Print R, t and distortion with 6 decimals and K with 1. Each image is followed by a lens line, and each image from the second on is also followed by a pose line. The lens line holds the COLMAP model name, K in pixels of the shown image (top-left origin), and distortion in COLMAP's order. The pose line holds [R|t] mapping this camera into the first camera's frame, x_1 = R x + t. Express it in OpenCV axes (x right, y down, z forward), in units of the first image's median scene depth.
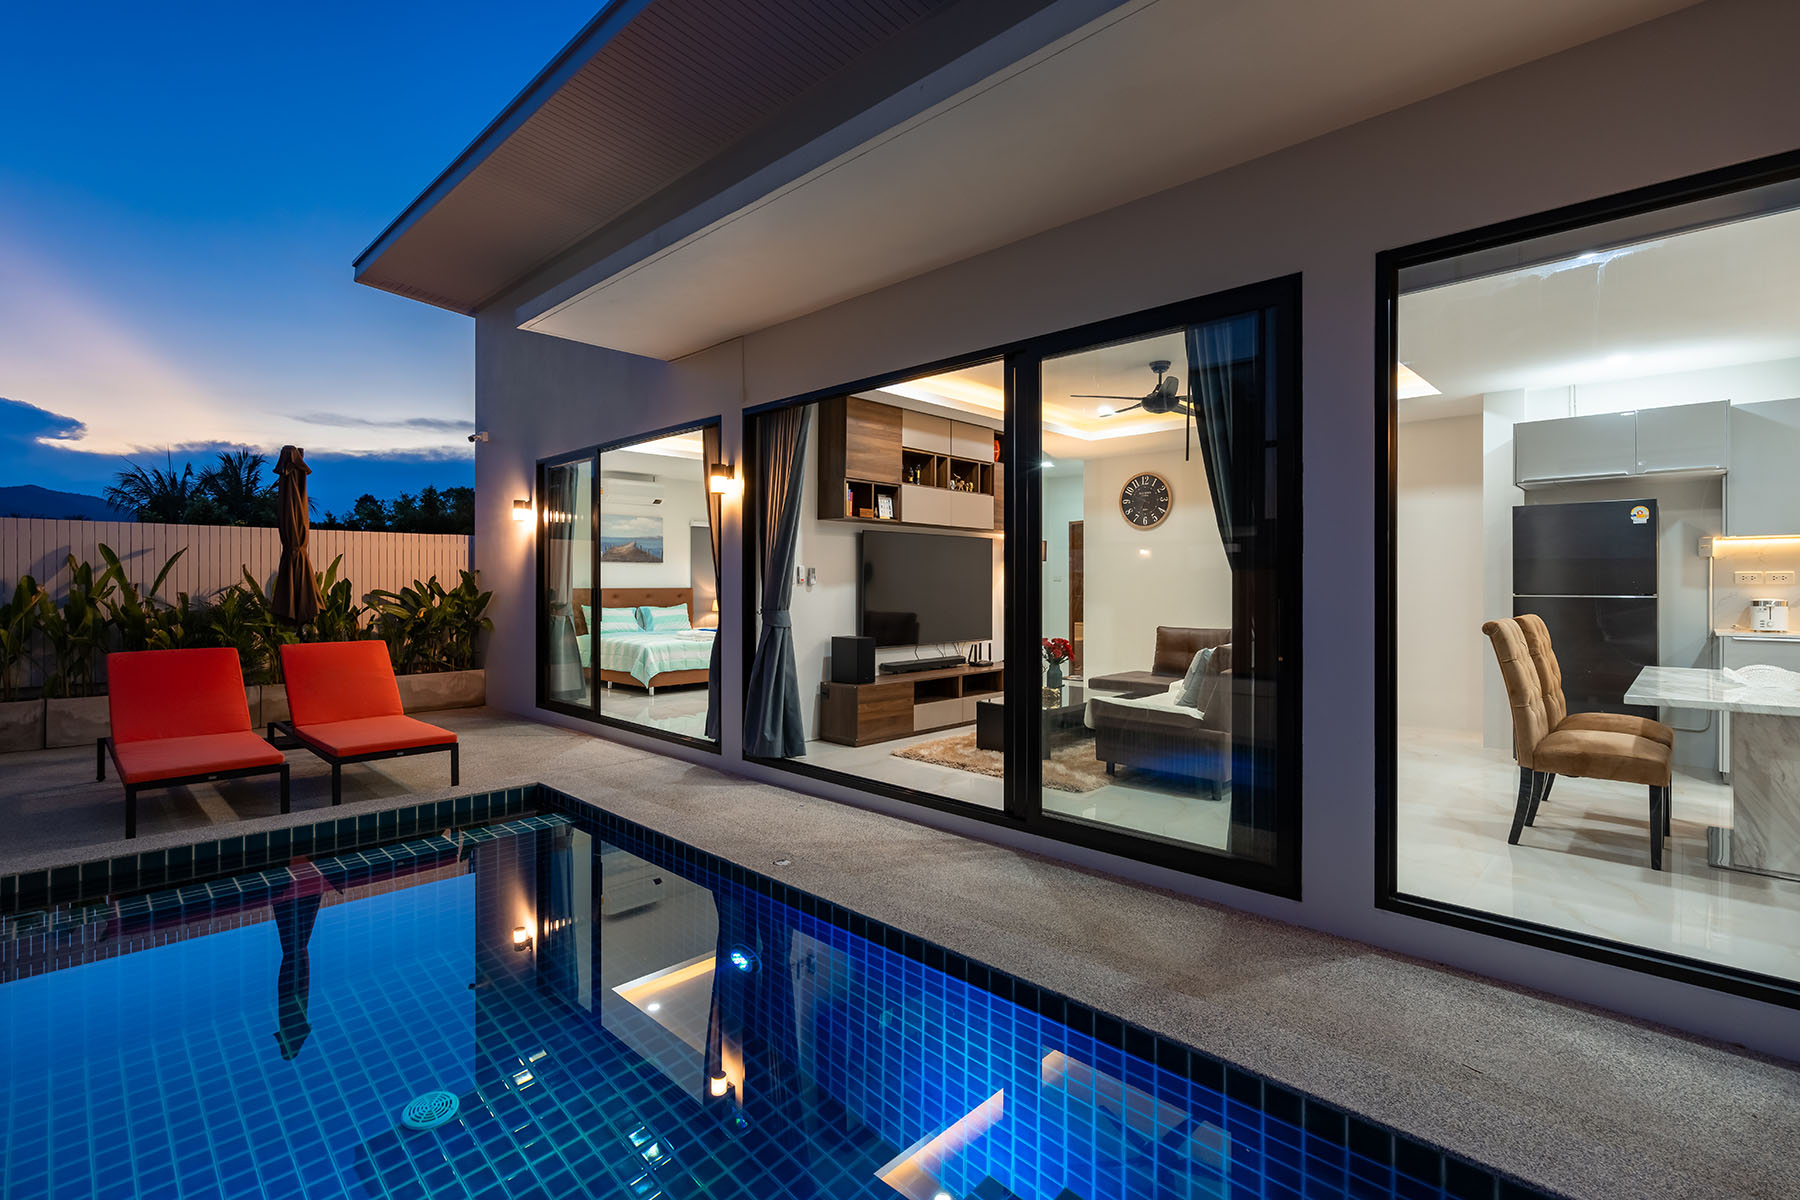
lens RADIAL K [[824.4, 0, 886.1], [0, 824.4, 582.7], [0, 0, 1]] dist [0.003194, 0.000901]
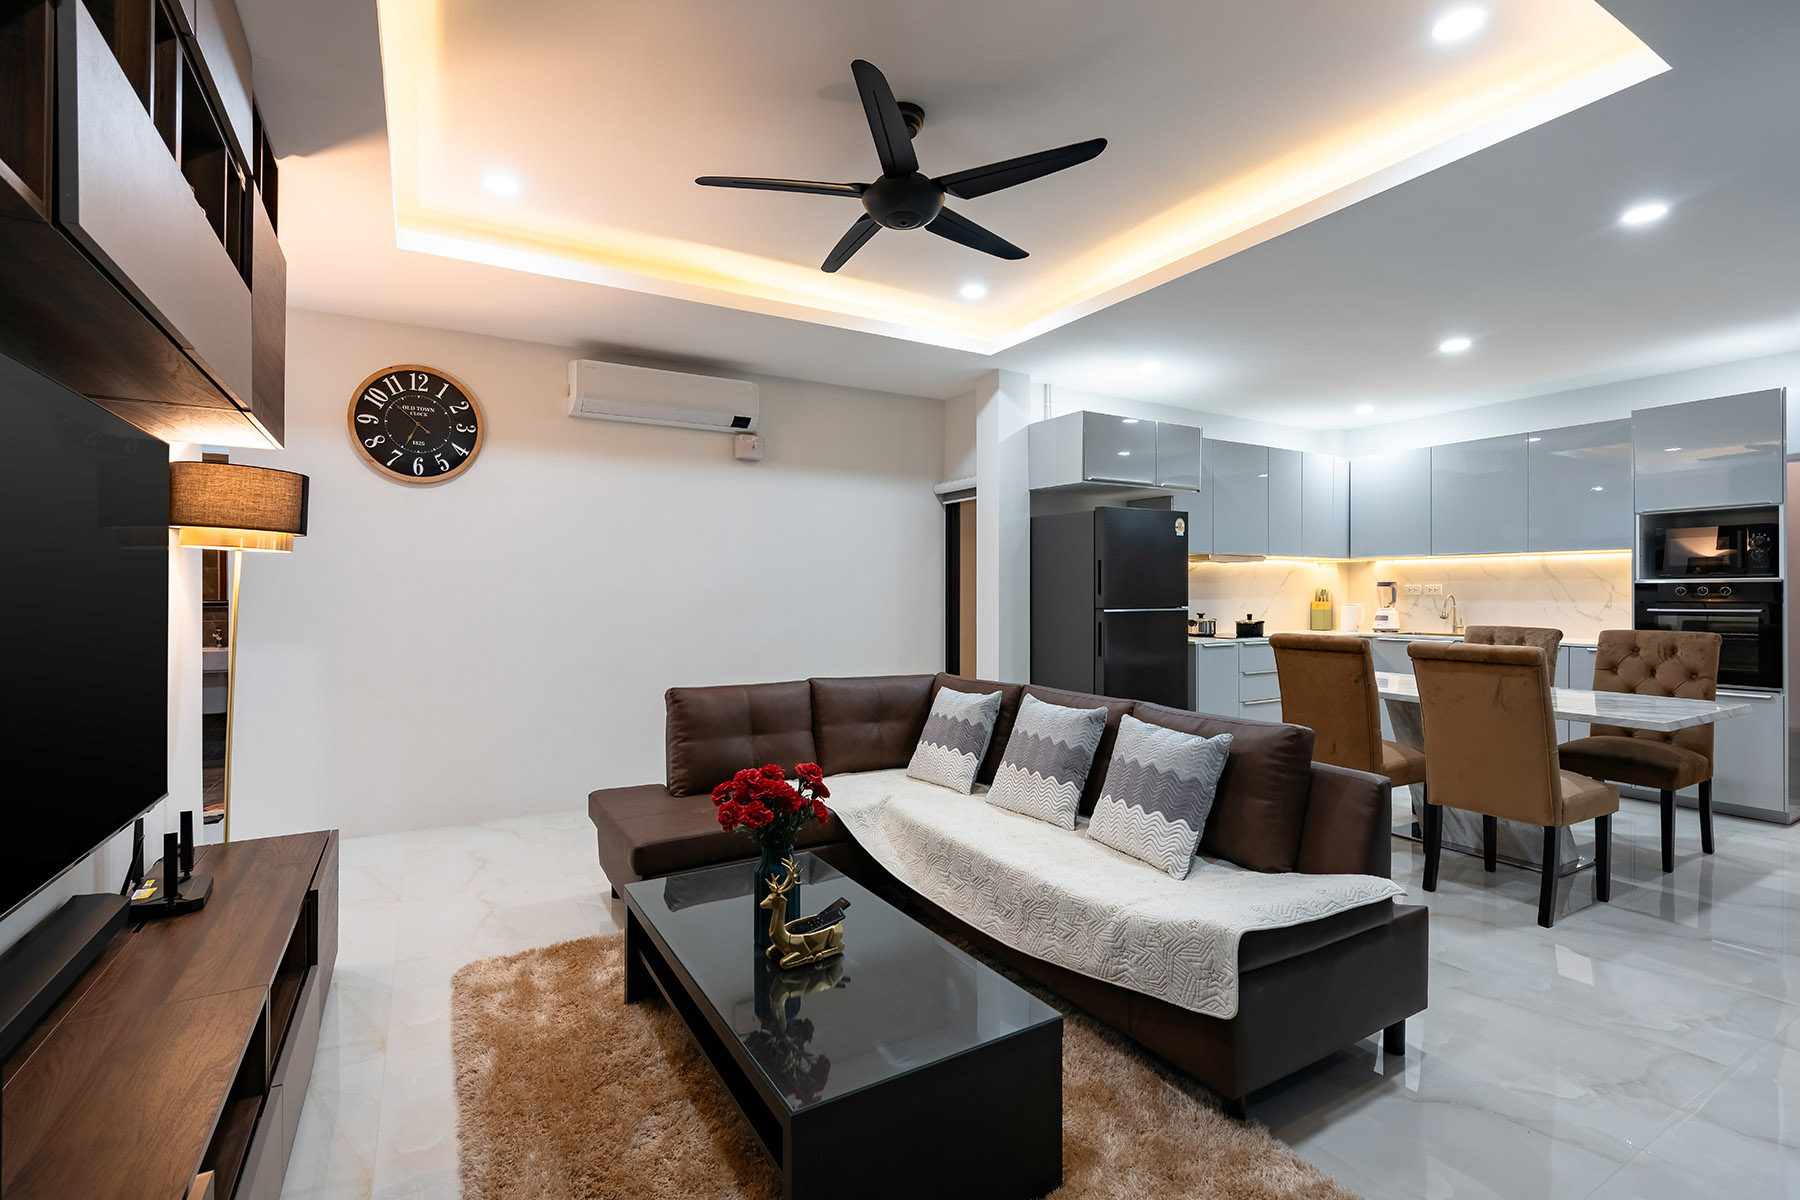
lens RADIAL K [[824.4, 0, 910.4], [0, 824.4, 592.0], [0, 0, 1]] dist [0.003194, 0.000901]
pose [[0.267446, 0.000542, 0.963573, -0.117477], [-0.001469, 0.999999, -0.000155, -0.002700], [-0.963572, -0.001374, 0.267446, 0.938417]]
